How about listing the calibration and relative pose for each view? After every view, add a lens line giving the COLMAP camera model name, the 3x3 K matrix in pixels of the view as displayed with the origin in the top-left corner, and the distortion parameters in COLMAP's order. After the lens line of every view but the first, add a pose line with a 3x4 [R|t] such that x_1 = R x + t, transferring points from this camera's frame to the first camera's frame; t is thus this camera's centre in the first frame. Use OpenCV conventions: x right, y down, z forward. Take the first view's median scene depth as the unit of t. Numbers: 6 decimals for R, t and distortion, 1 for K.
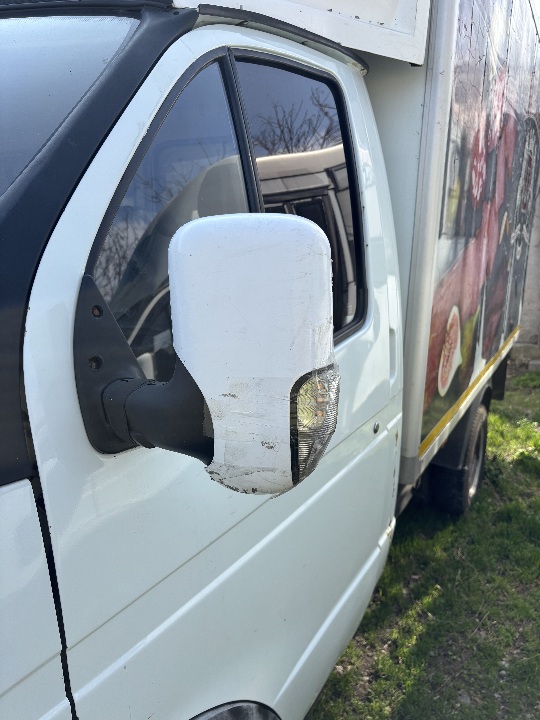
lens RADIAL K [[561.9, 0, 270.0], [0, 561.9, 360.0], [0, 0, 1]] dist [0.061964, -0.076564]
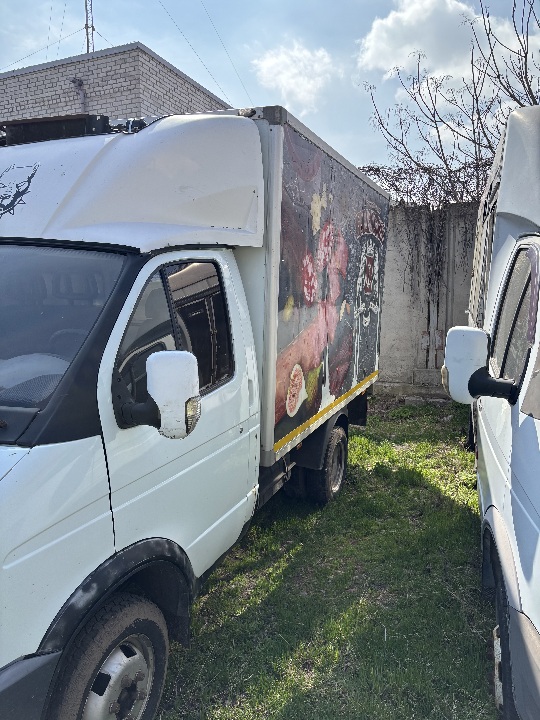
lens RADIAL K [[561.9, 0, 270.0], [0, 561.9, 360.0], [0, 0, 1]] dist [0.061964, -0.076564]
pose [[0.992845, -0.009367, 0.119045, 0.040225], [0.018079, 0.997218, -0.072308, 0.013779], [-0.118036, 0.073943, 0.990252, -0.668176]]
